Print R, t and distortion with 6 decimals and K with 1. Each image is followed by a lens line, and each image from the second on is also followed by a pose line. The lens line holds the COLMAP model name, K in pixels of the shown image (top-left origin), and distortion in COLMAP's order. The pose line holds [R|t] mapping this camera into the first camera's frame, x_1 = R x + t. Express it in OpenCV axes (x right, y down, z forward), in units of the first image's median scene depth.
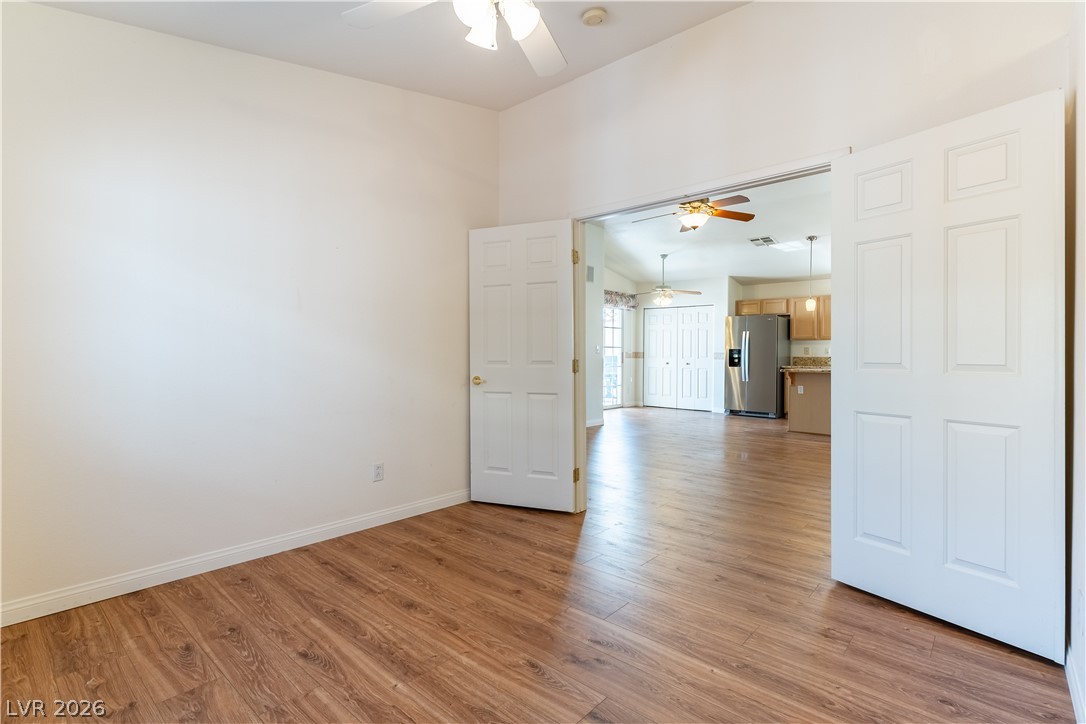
lens RADIAL K [[516.7, 0, 542.6], [0, 516.7, 359.0], [0, 0, 1]] dist [0.003935, -0.001282]
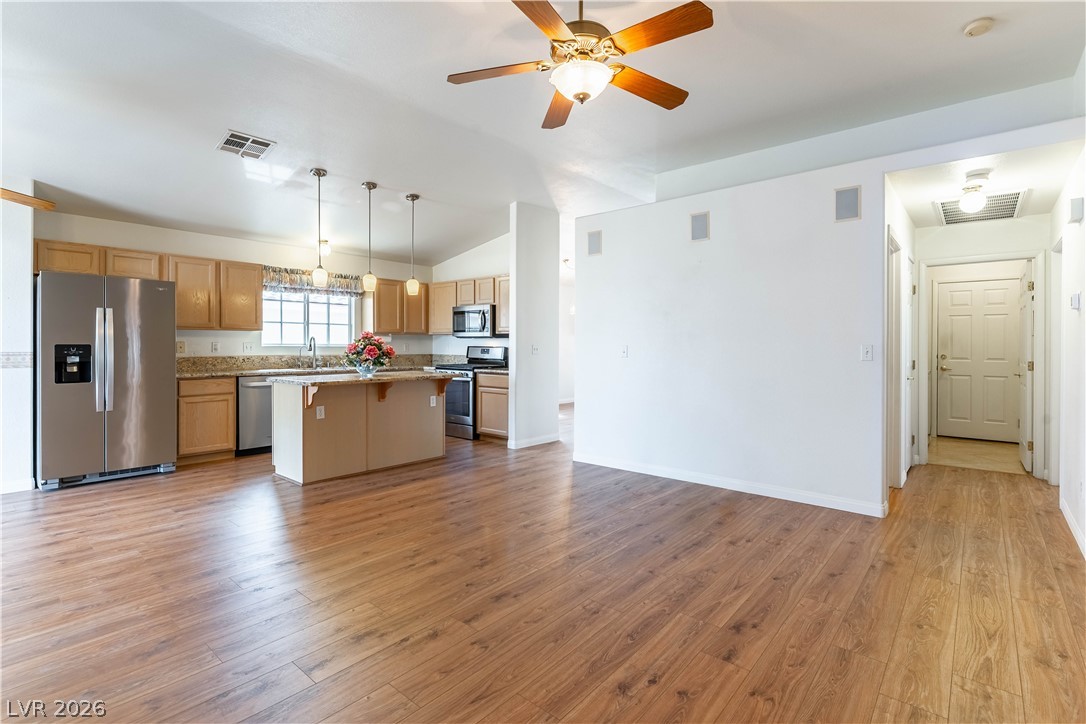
lens RADIAL K [[516.7, 0, 550.7], [0, 516.7, 349.2], [0, 0, 1]] dist [0.003935, -0.001282]
pose [[-0.021457, -0.013328, 0.999681, -0.093531], [0.005968, 0.999892, 0.013459, -0.018311], [-0.999752, 0.006255, -0.021375, 0.563132]]
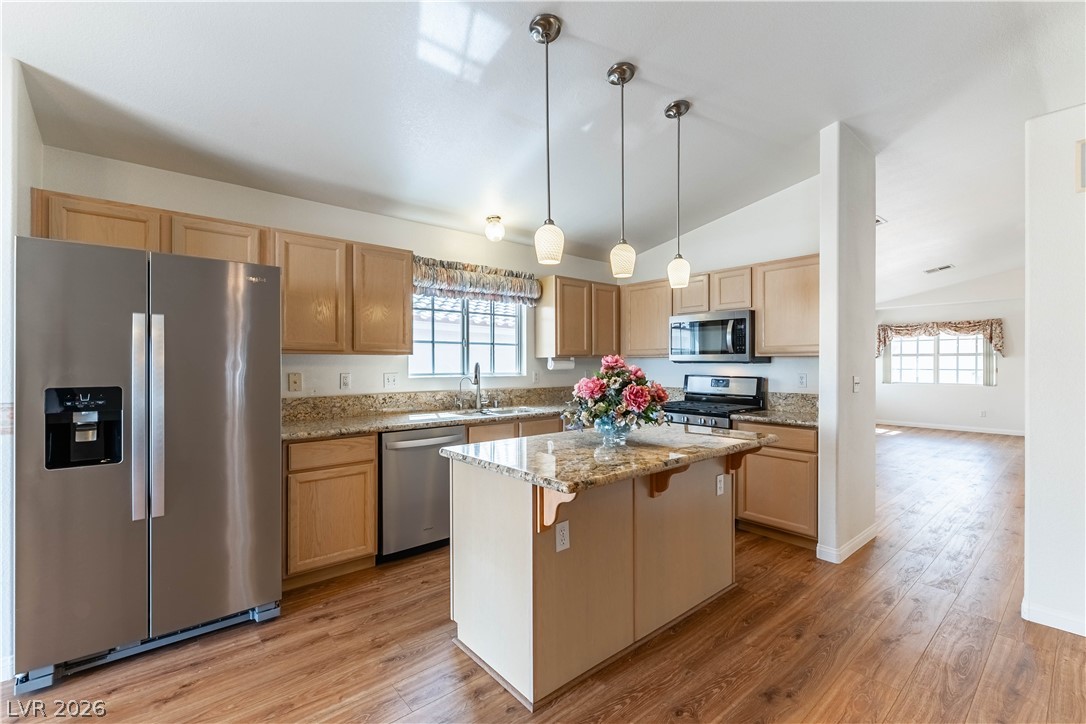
lens RADIAL K [[469.8, 0, 552.6], [0, 469.8, 365.3], [0, 0, 1]] dist [0.000180, -0.000671]
pose [[0.125323, -0.008974, 0.992075, 0.186231], [0.010122, 0.999919, 0.007766, -0.027796], [-0.992064, 0.009069, 0.125403, 0.741124]]
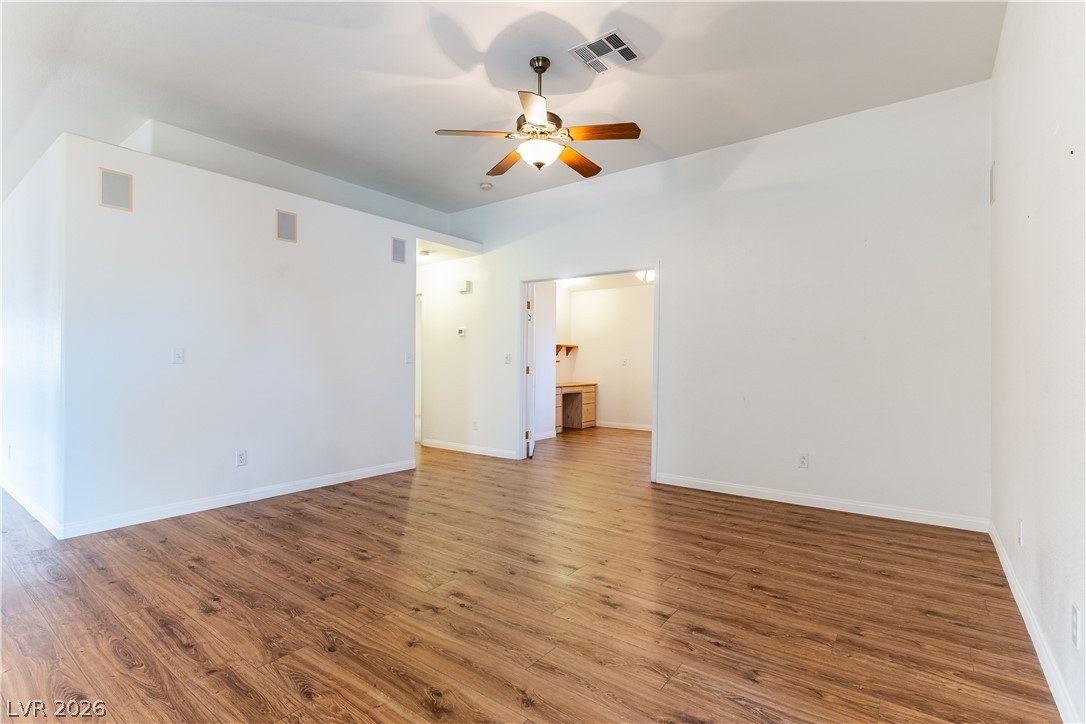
lens RADIAL K [[516.7, 0, 543.7], [0, 516.7, 356.6], [0, 0, 1]] dist [0.003935, -0.001282]
pose [[-0.996138, -0.013258, -0.086791, 0.183286], [-0.013019, 0.999910, -0.003320, -0.010014], [0.086827, -0.002177, -0.996221, 0.882859]]
